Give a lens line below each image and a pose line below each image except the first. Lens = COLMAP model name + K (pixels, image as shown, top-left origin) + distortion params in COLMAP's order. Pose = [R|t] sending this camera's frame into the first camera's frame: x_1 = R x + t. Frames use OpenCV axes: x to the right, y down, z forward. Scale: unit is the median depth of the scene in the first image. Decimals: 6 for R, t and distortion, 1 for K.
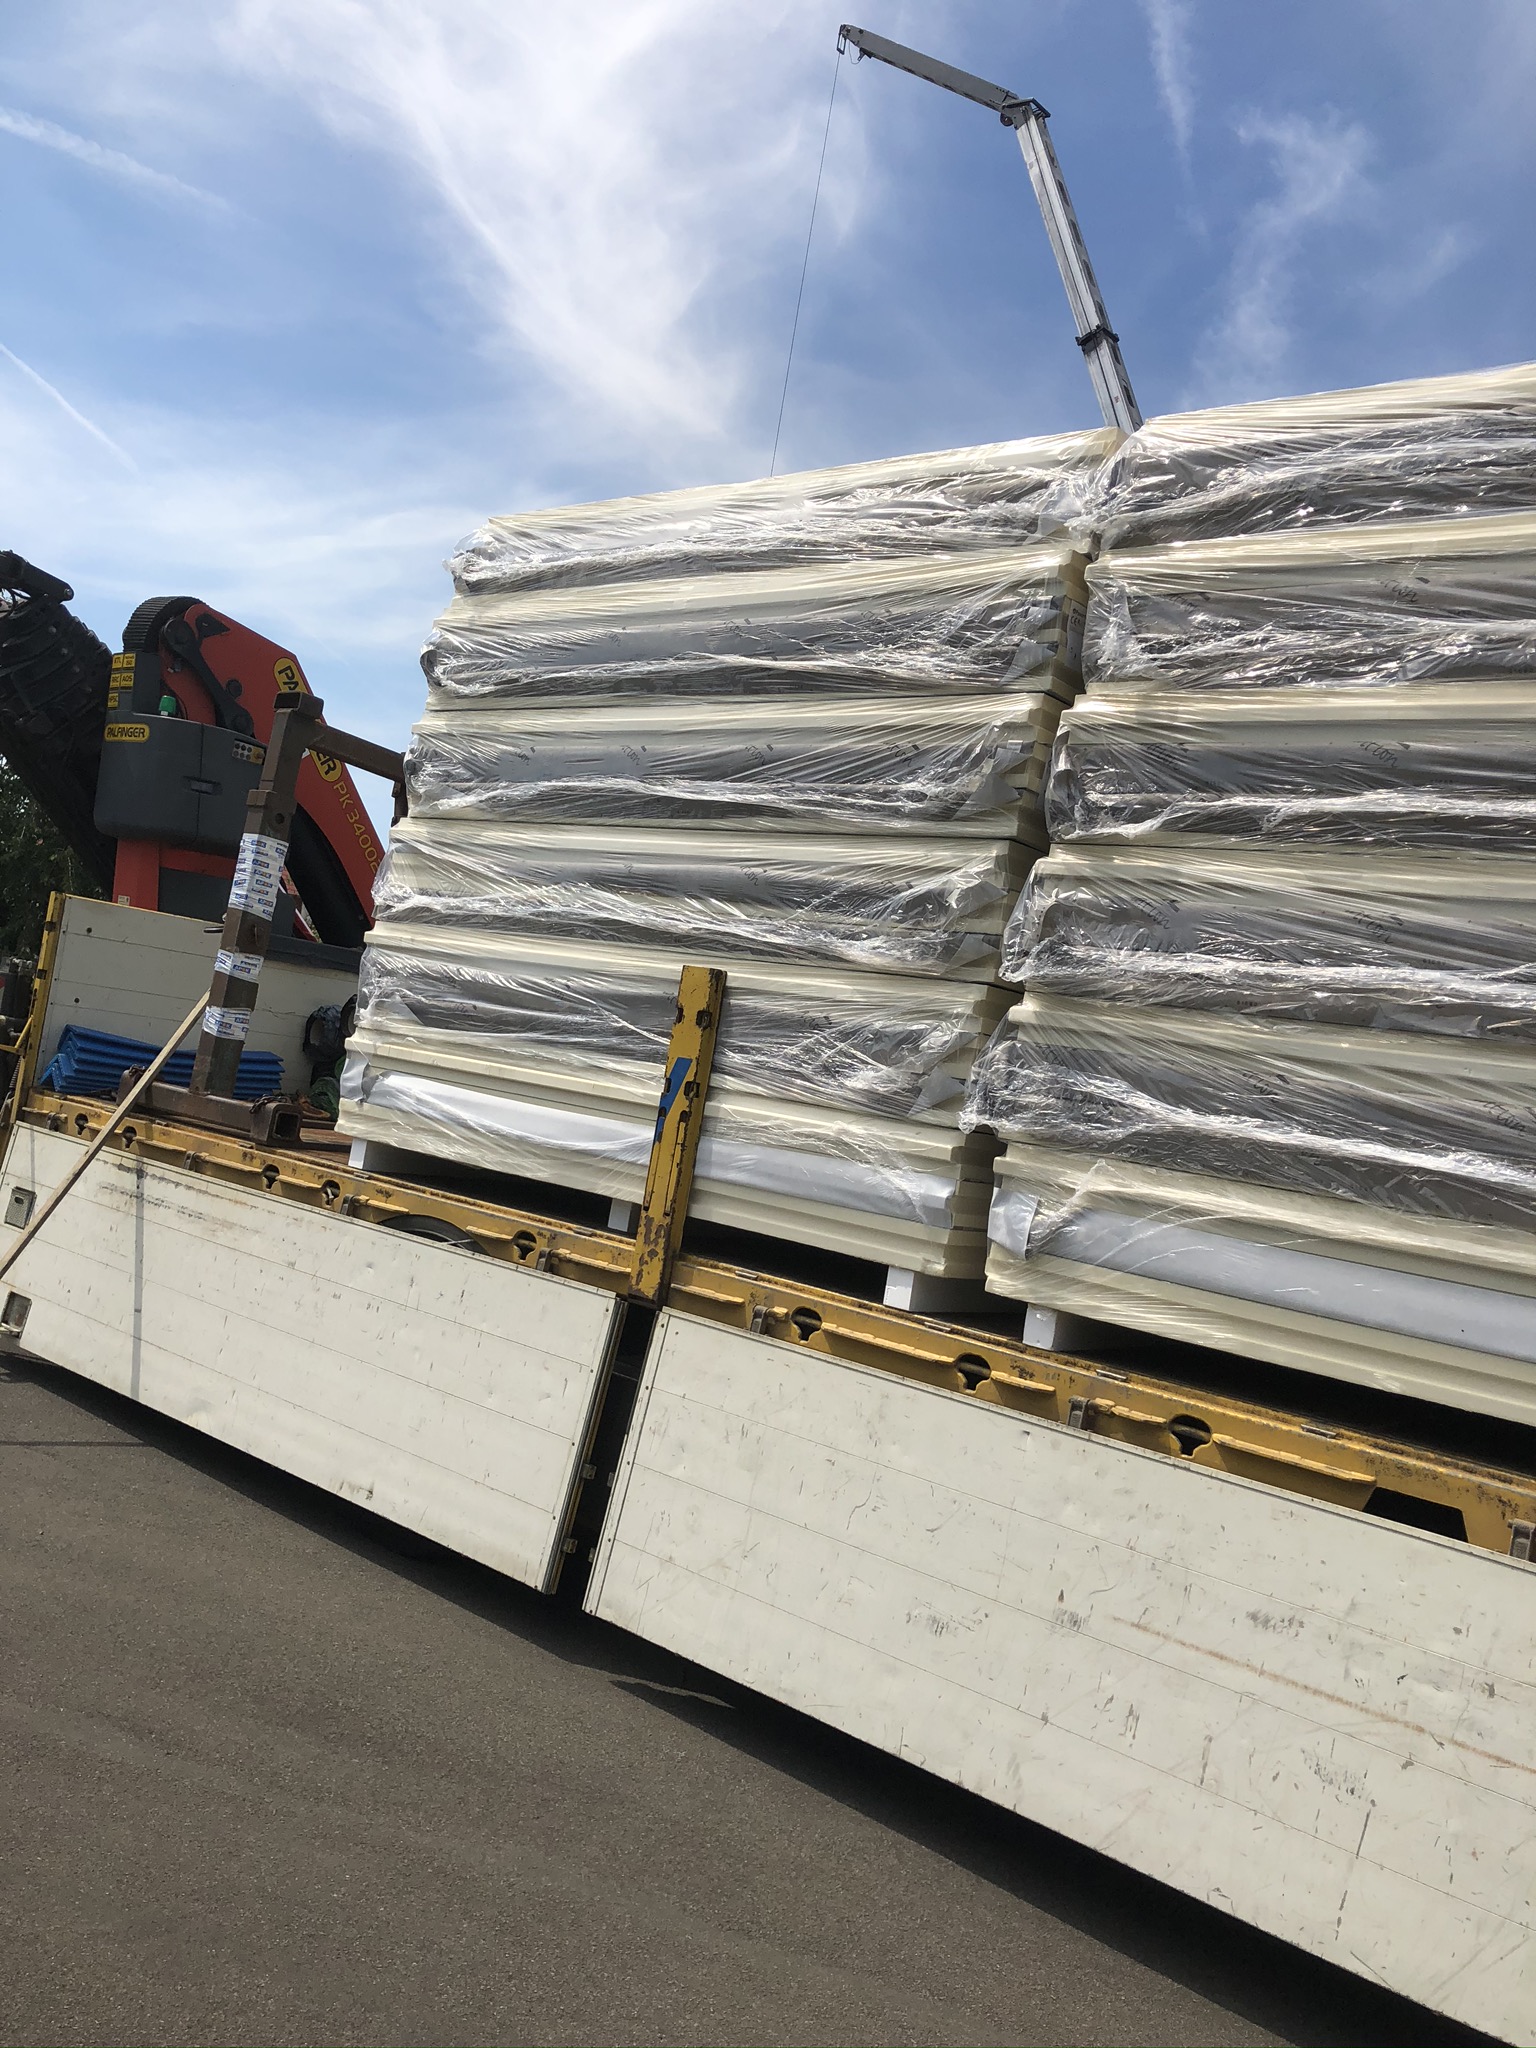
lens RADIAL K [[1615.6, 0, 768.0], [0, 1615.6, 1024.0], [0, 0, 1]] dist [0.009868, 0.003128]
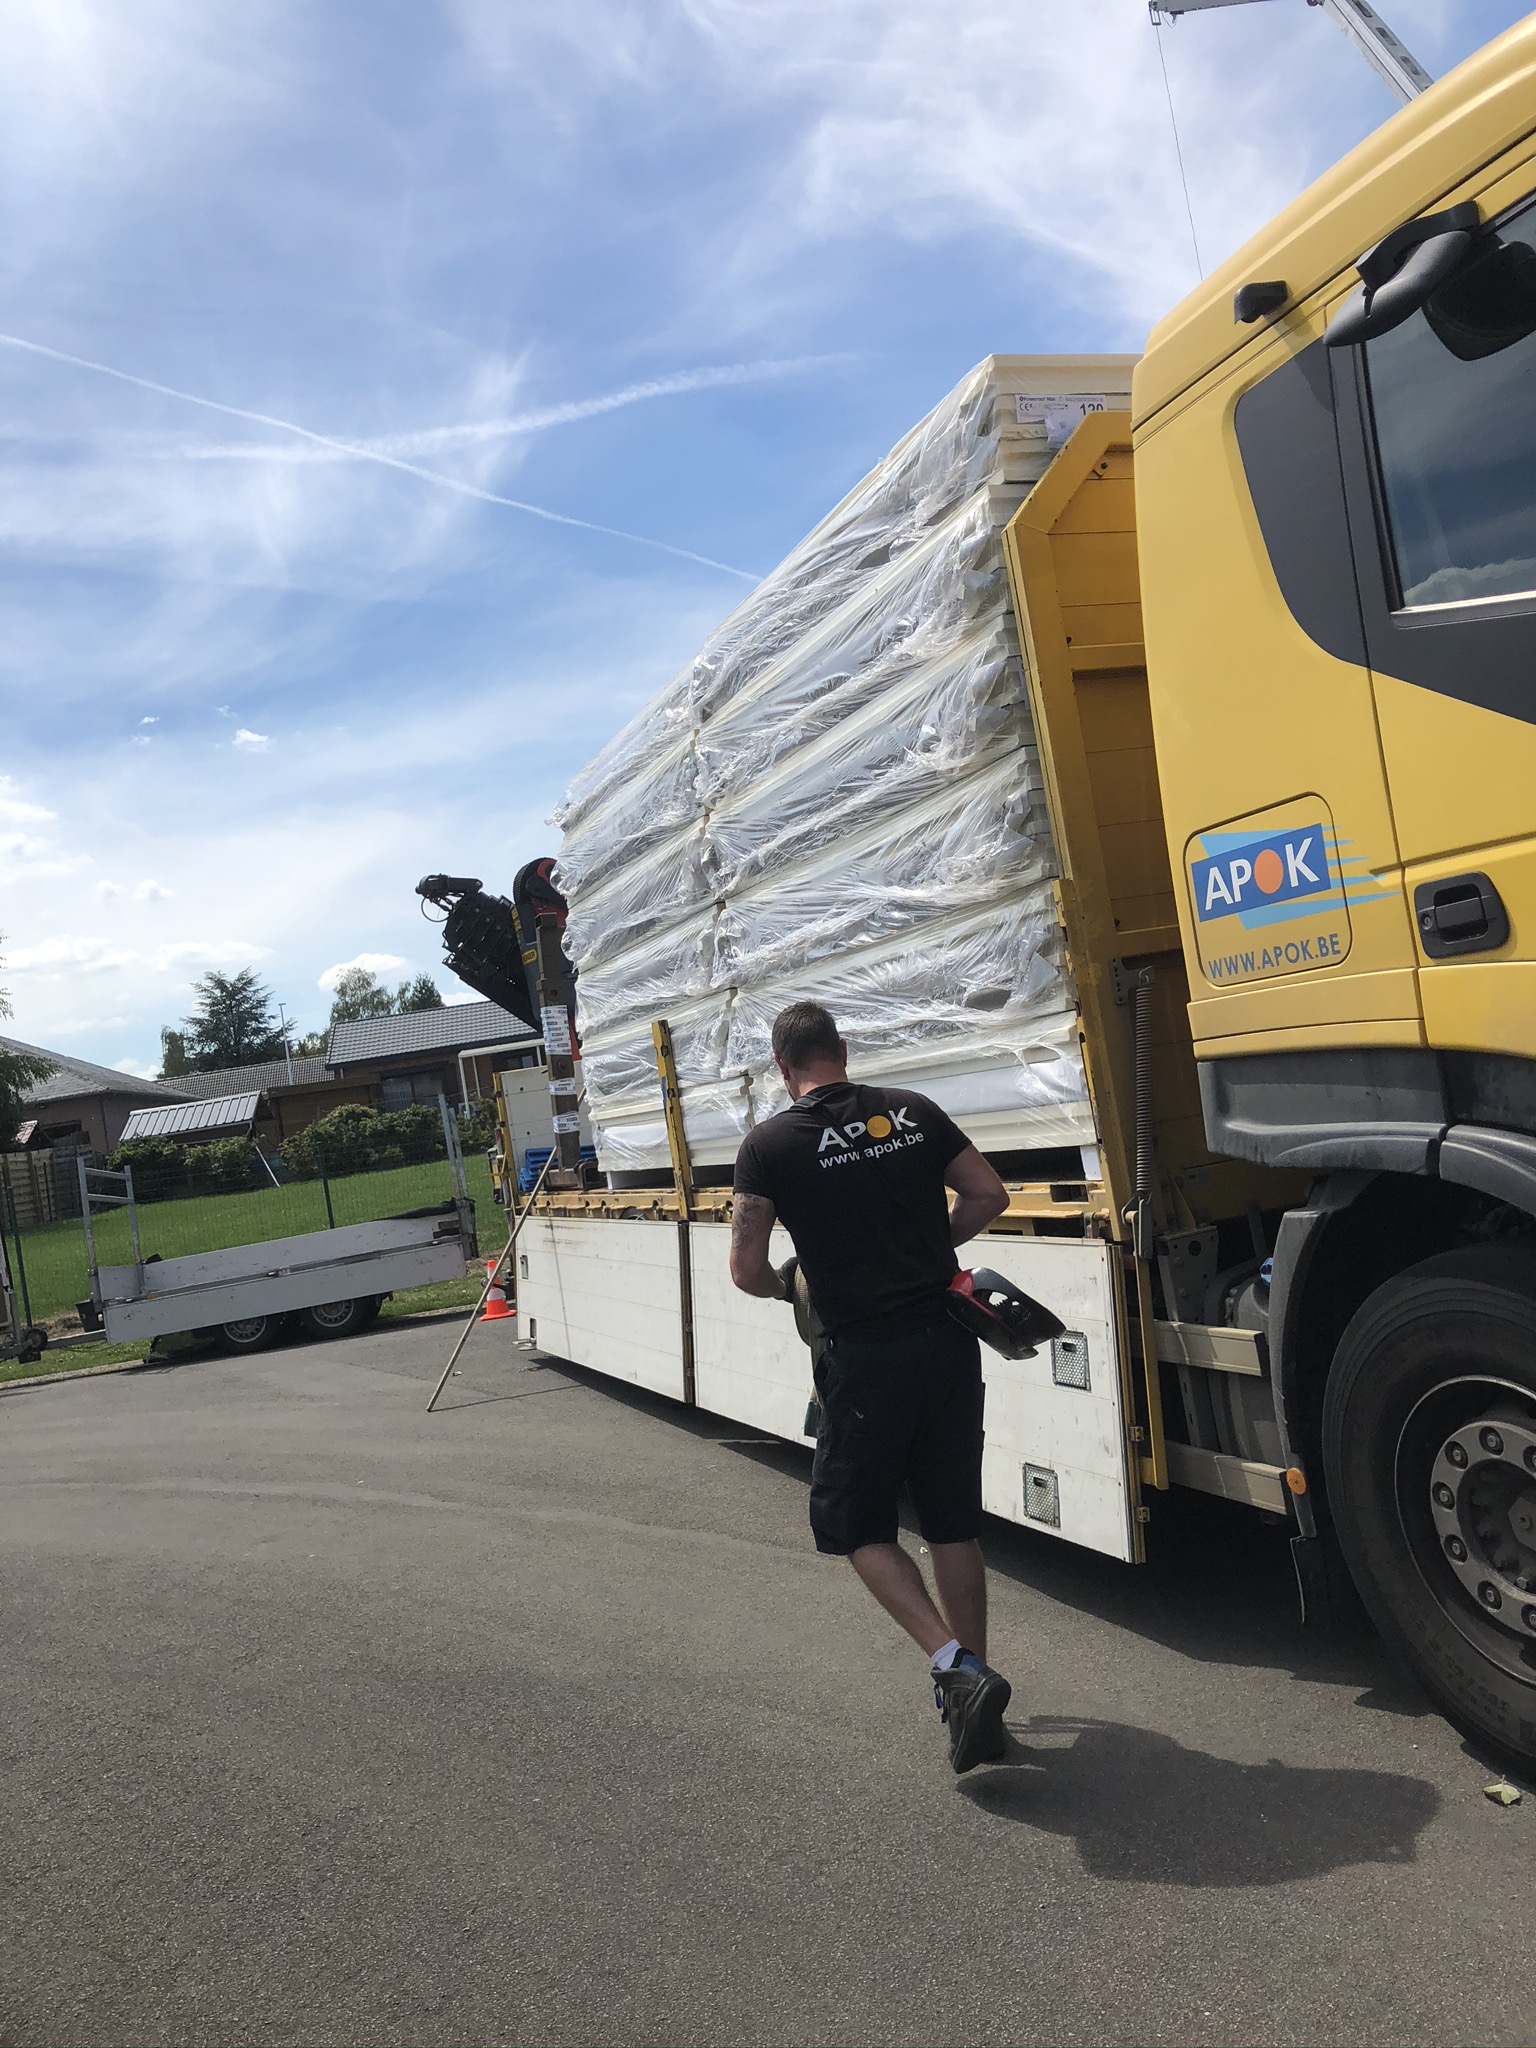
lens RADIAL K [[1651.6, 0, 773.9], [0, 1651.6, 993.4], [0, 0, 1]] dist [0.006966, 0.014279]
pose [[0.817128, -0.319877, -0.479563, 0.829813], [0.304892, 0.945850, -0.111393, 0.154020], [0.489227, -0.055192, 0.870409, -0.398226]]
